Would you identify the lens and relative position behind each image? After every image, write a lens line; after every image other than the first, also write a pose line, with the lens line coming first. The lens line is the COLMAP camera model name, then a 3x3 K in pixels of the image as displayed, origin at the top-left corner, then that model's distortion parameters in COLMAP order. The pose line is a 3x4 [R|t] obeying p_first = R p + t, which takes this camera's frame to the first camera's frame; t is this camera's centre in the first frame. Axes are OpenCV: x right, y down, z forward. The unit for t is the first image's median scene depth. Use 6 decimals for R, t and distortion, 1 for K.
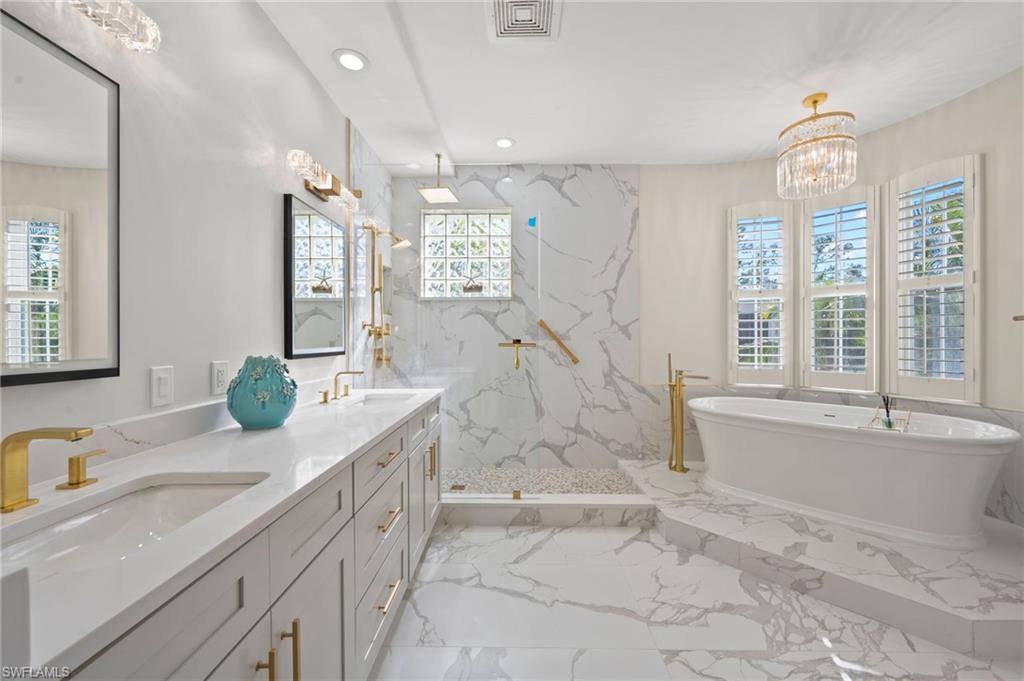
lens RADIAL K [[405.3, 0, 511.9], [0, 405.3, 333.6], [0, 0, 1]] dist [0.000620, 0.000011]
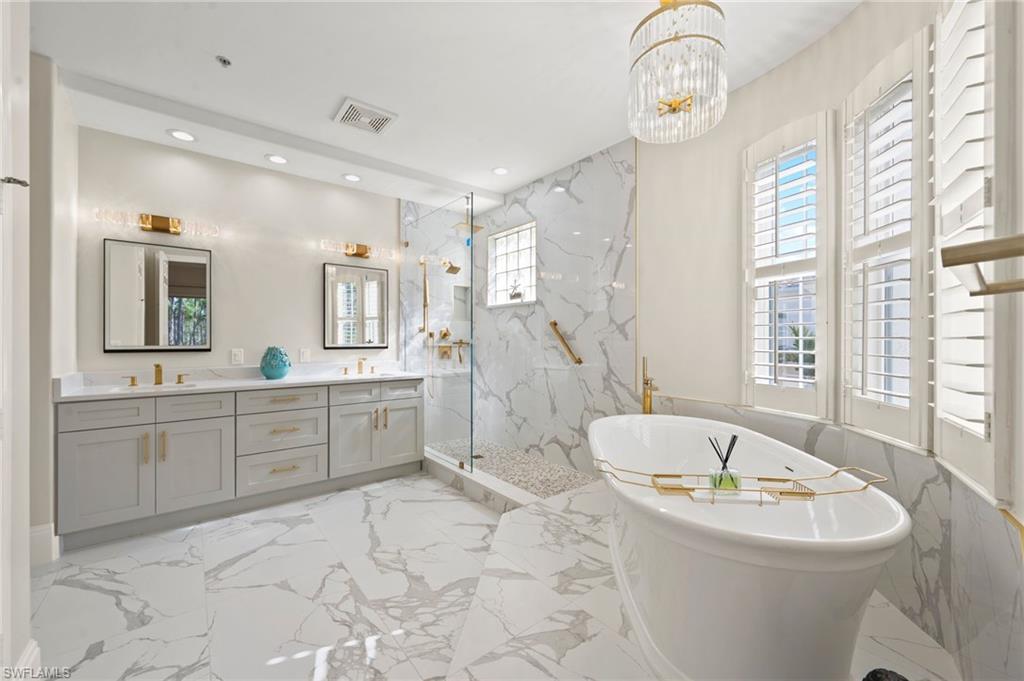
lens RADIAL K [[405.3, 0, 511.9], [0, 405.3, 333.6], [0, 0, 1]] dist [0.000620, 0.000011]
pose [[0.635241, -0.008410, -0.772268, 0.810898], [0.009067, 0.999953, -0.003431, 0.001481], [0.772260, -0.004823, 0.635288, 0.253549]]
